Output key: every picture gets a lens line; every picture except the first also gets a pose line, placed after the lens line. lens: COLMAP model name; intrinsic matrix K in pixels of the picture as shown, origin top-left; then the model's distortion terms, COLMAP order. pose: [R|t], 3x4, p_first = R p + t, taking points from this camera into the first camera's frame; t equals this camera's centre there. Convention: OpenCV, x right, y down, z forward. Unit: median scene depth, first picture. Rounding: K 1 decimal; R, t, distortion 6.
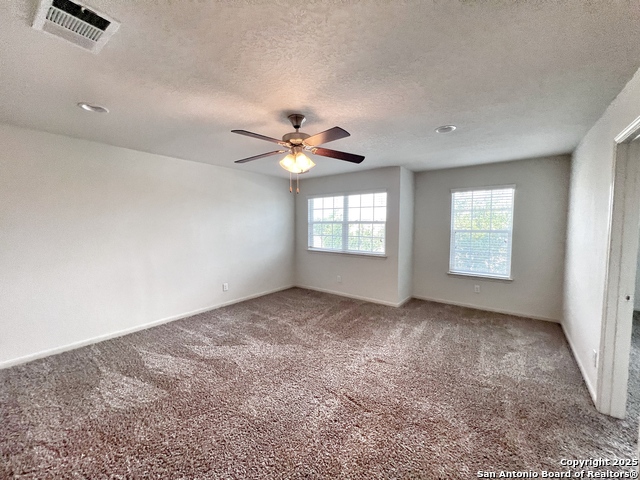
lens RADIAL K [[256.8, 0, 320.0], [0, 256.8, 240.0], [0, 0, 1]] dist [-0.009000, 0.000001]
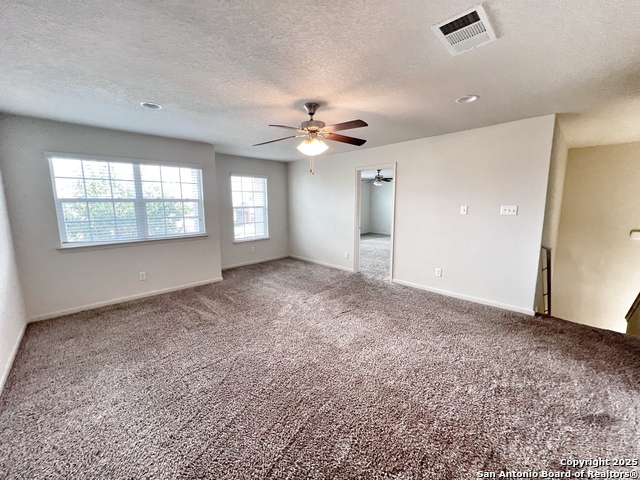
lens RADIAL K [[256.8, 0, 320.0], [0, 256.8, 240.0], [0, 0, 1]] dist [-0.009000, 0.000001]
pose [[0.128506, -0.146714, 0.980796, -0.701130], [0.068420, 0.987951, 0.138820, -0.025713], [-0.989346, 0.049267, 0.136996, 0.458094]]
